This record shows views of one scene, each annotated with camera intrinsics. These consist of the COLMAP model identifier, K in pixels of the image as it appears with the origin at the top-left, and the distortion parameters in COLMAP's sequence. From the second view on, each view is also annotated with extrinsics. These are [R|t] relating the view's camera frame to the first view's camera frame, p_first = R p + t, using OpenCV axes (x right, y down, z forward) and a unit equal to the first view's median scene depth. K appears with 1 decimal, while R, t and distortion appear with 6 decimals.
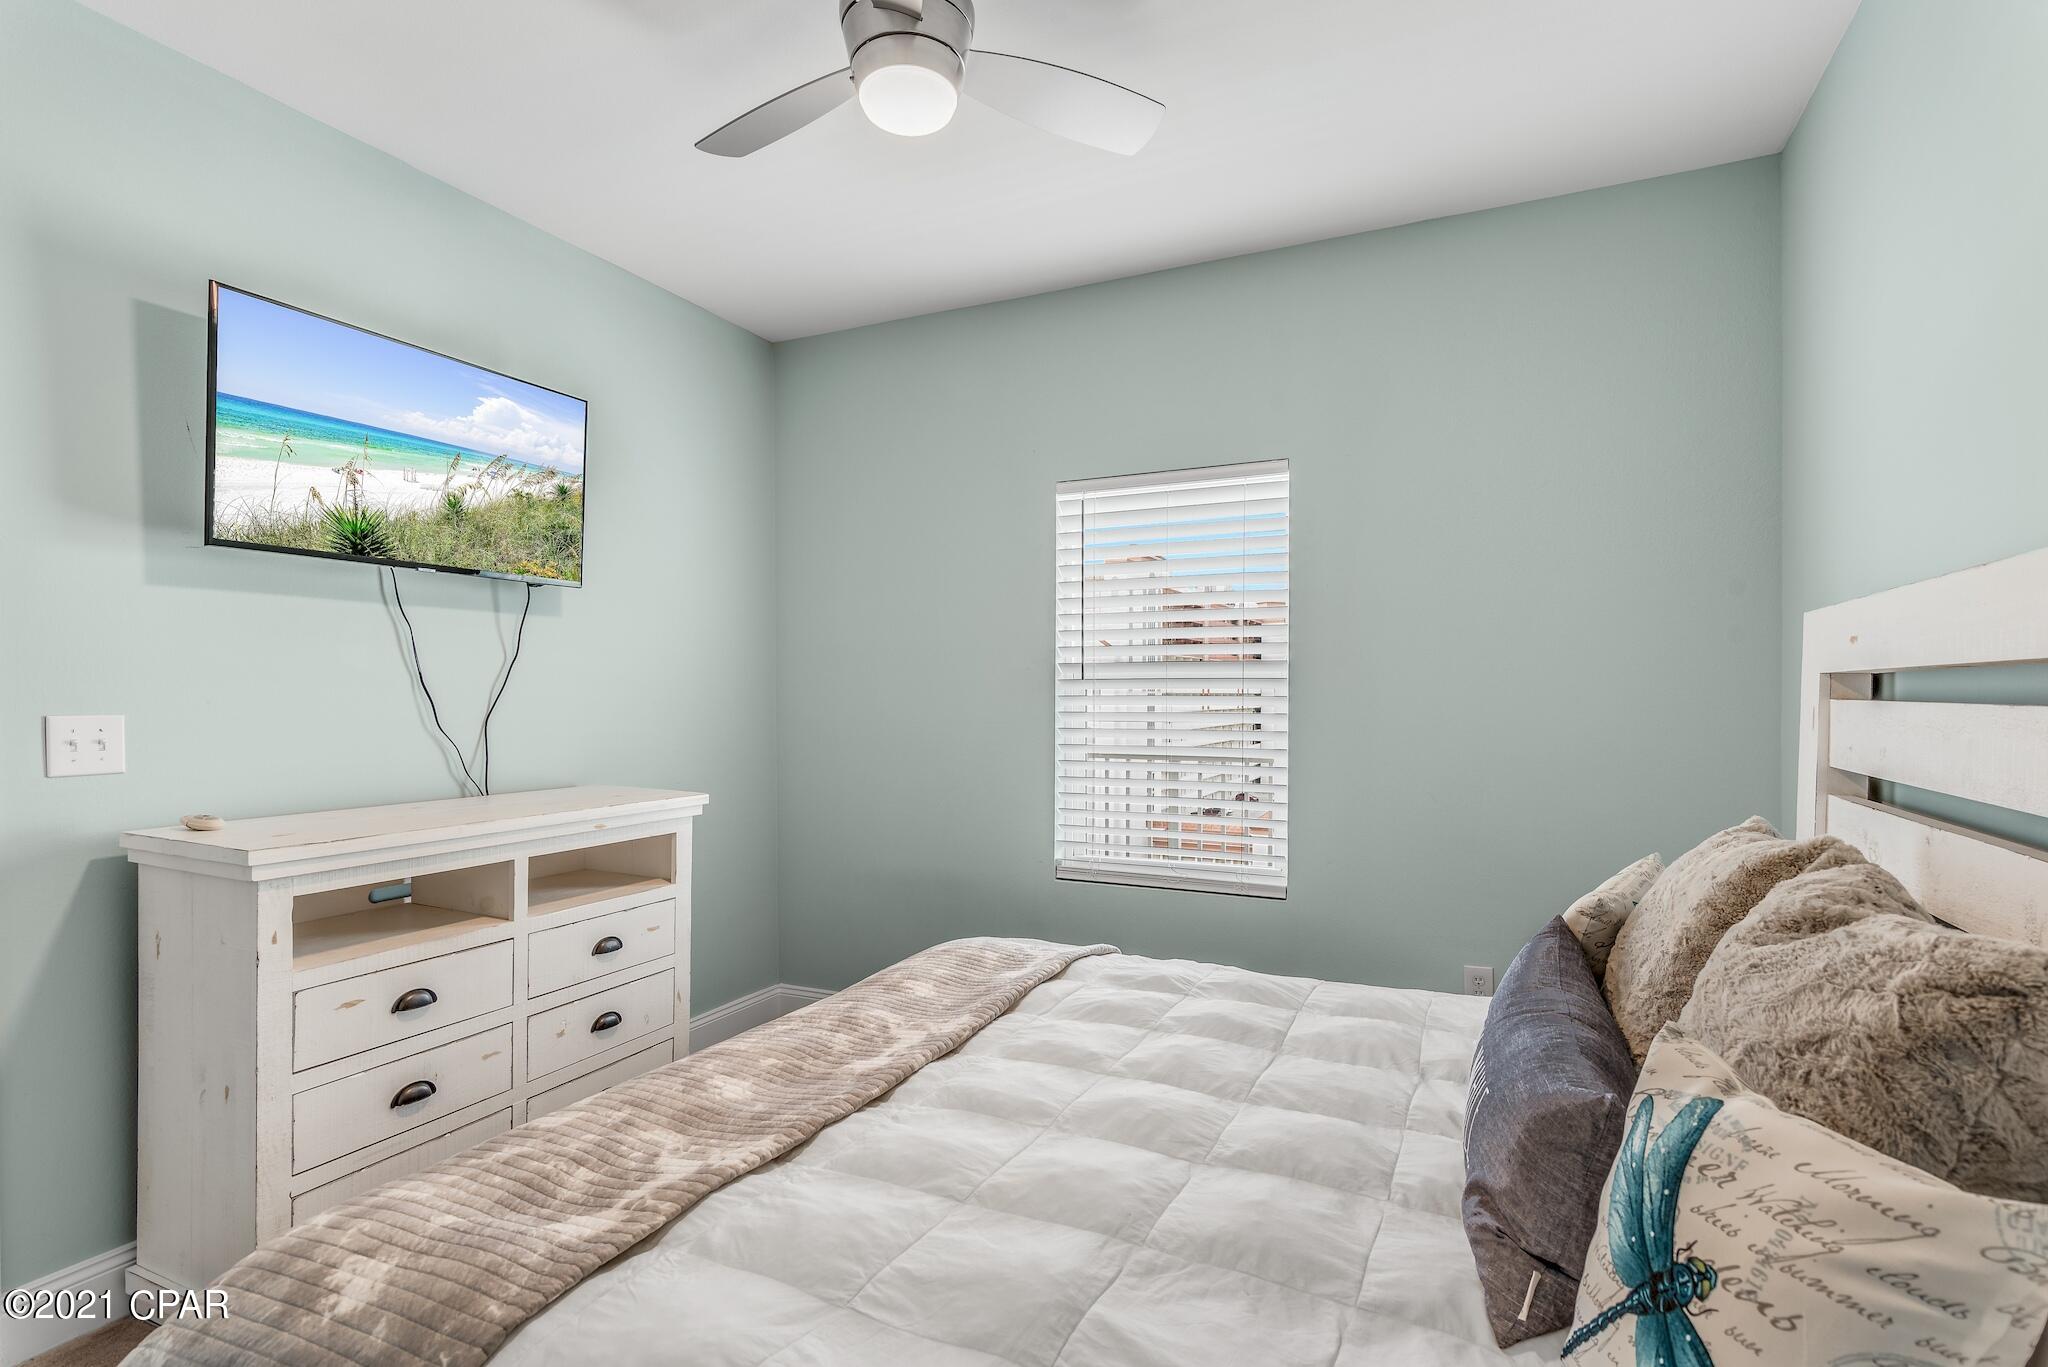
lens RADIAL K [[996.8, 0, 1028.6], [0, 996.8, 697.5], [0, 0, 1]] dist [0.005467, -0.000774]
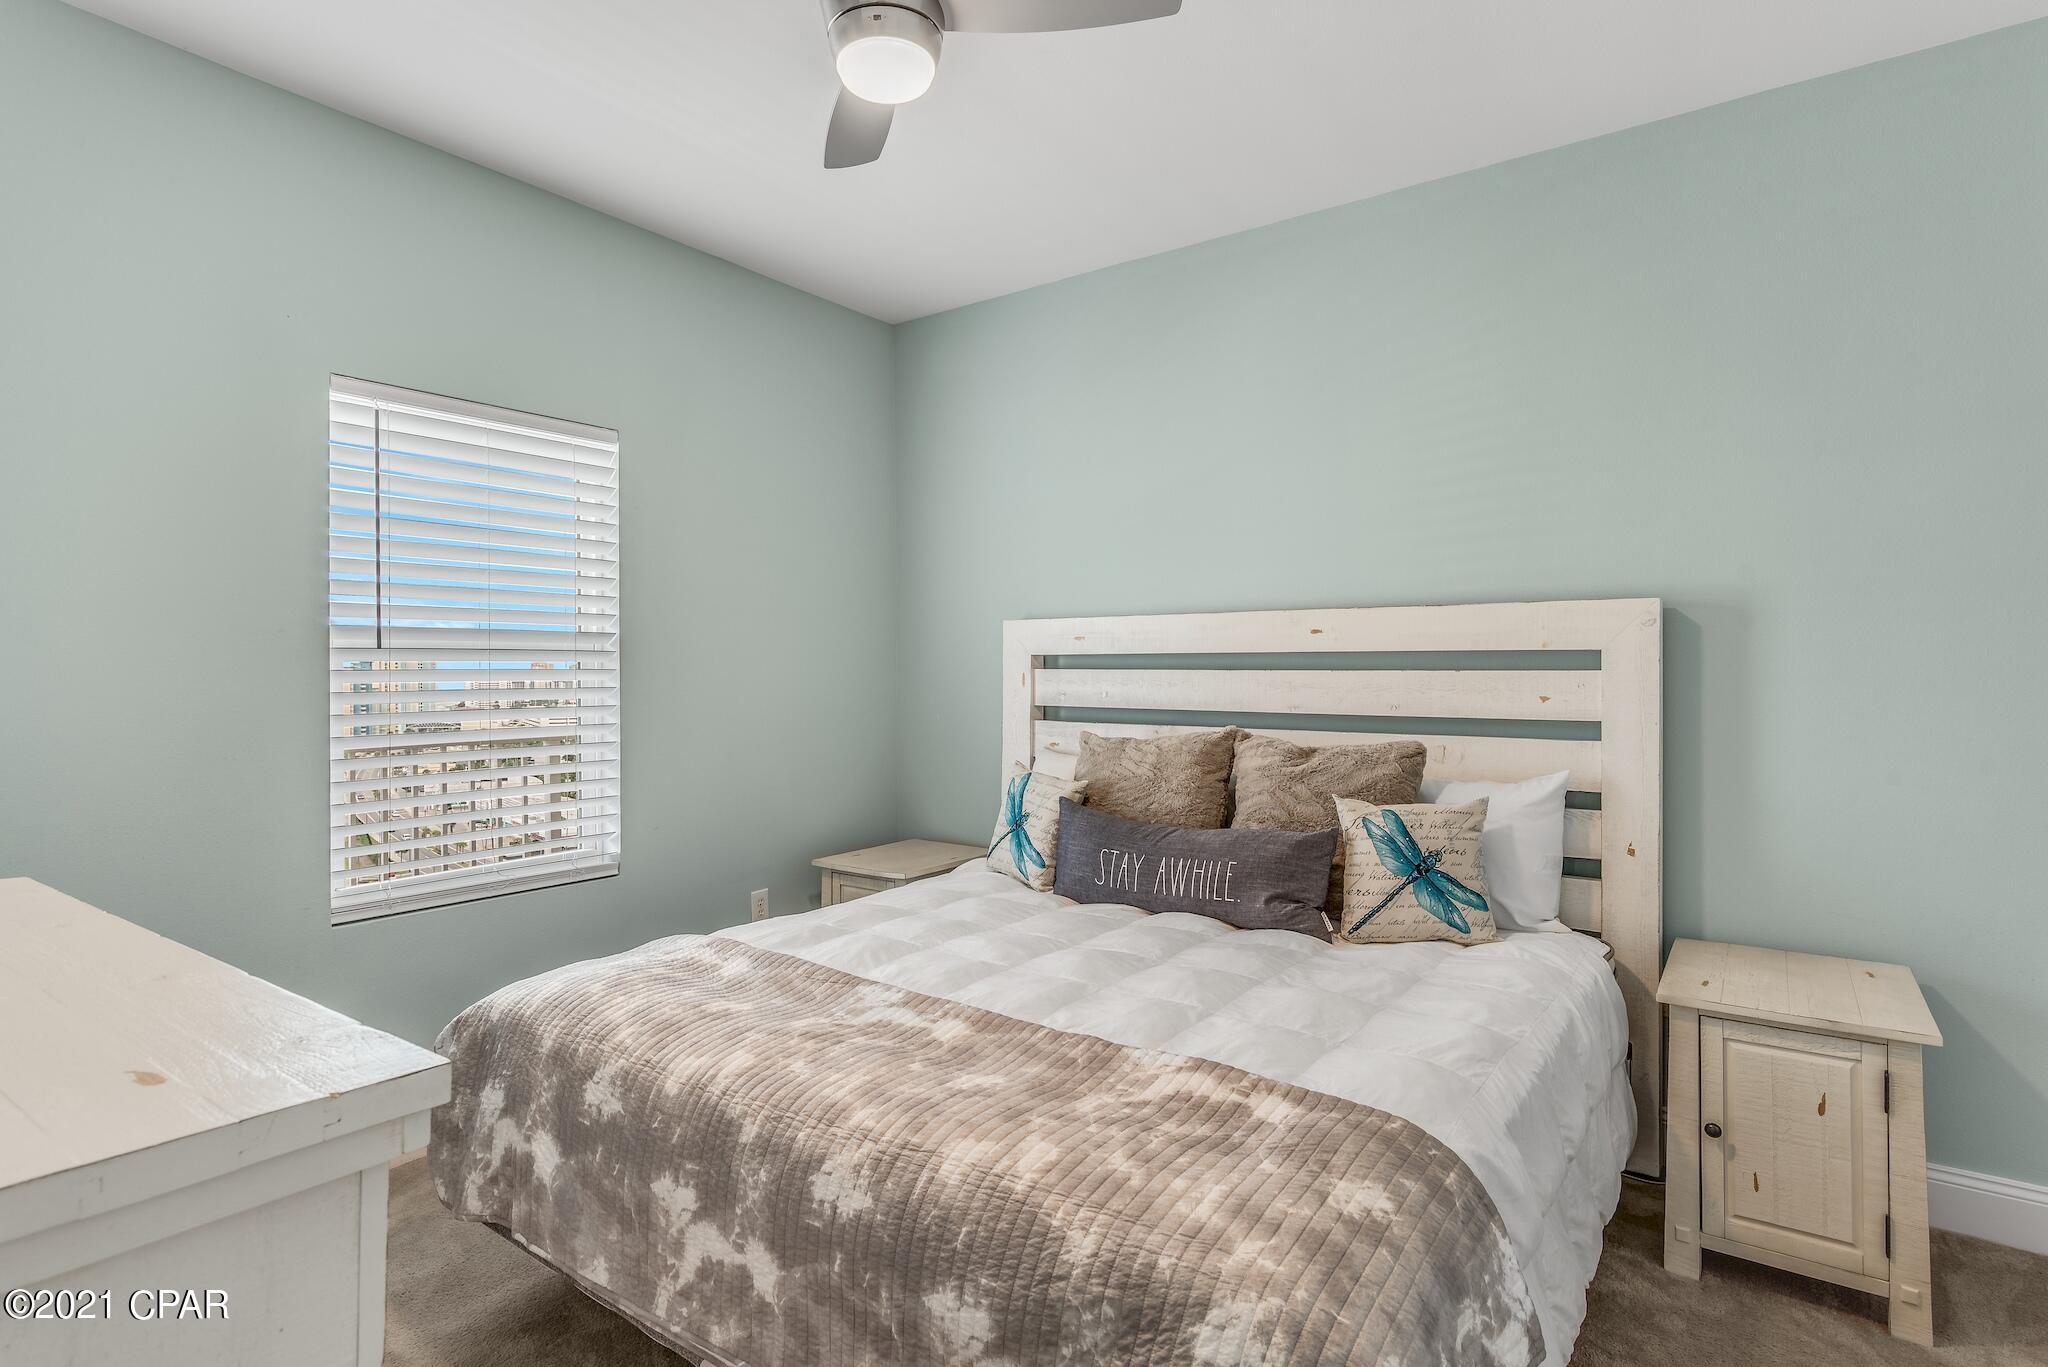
lens RADIAL K [[1031.1, 0, 1013.3], [0, 1031.1, 668.7], [0, 0, 1]] dist [0.007748, 0.001232]
pose [[0.194002, -0.003625, 0.980994, -1.098448], [0.007058, 0.999972, 0.002299, -0.002969], [-0.980976, 0.006478, 0.194023, 0.678768]]
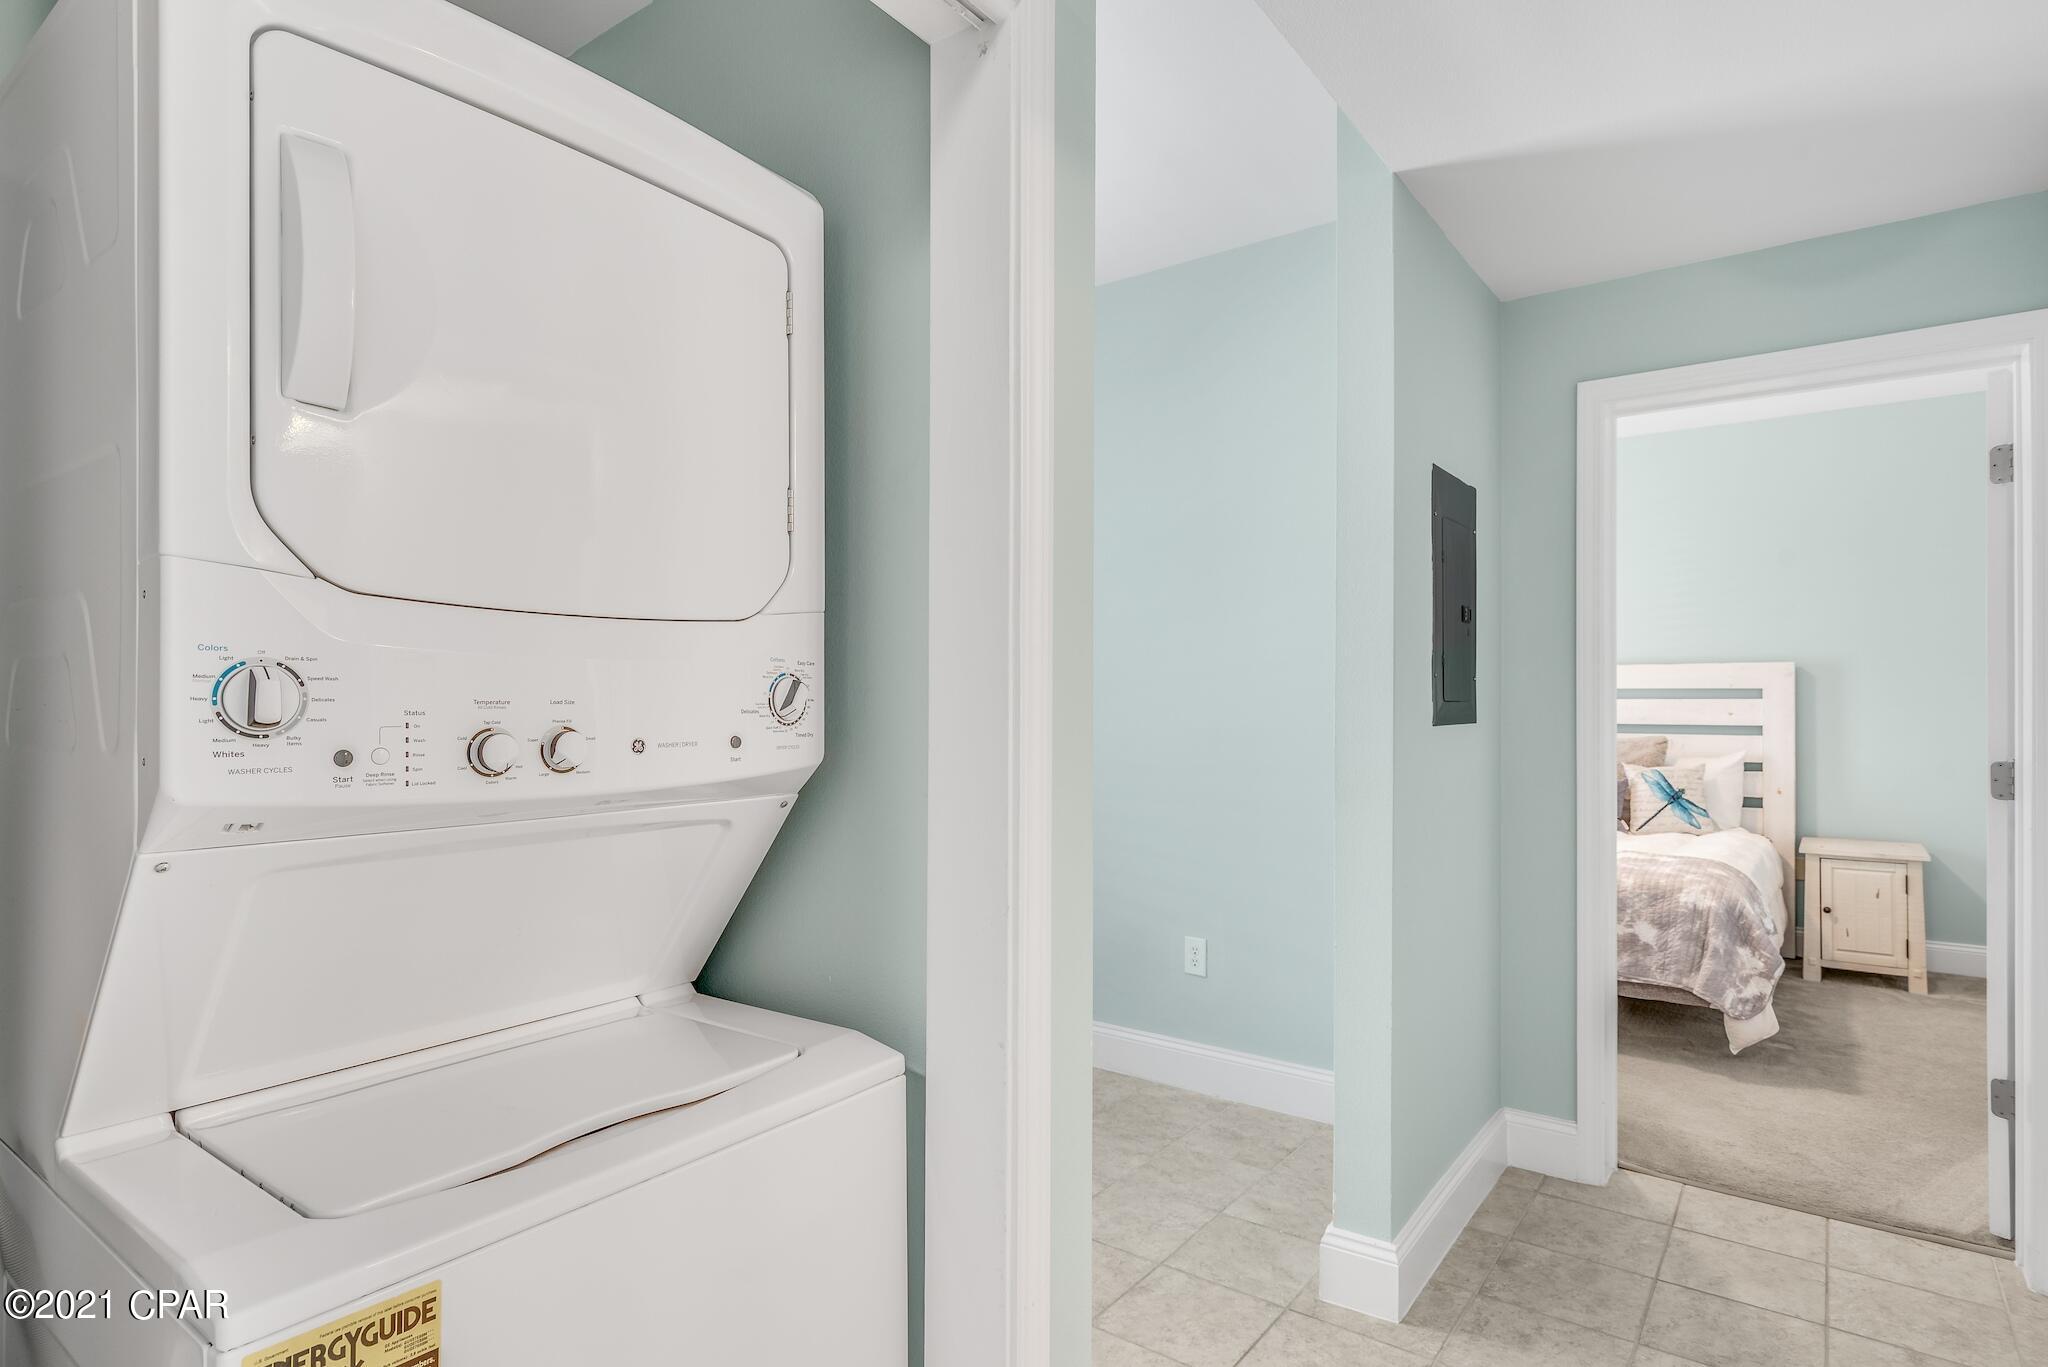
lens RADIAL K [[1031.1, 0, 1036.9], [0, 1031.1, 690.8], [0, 0, 1]] dist [0.007748, 0.001232]
pose [[0.222730, 0.006024, 0.974862, -2.631559], [0.004731, 0.999962, -0.007260, -0.003345], [-0.974869, 0.006229, 0.222693, 1.414656]]
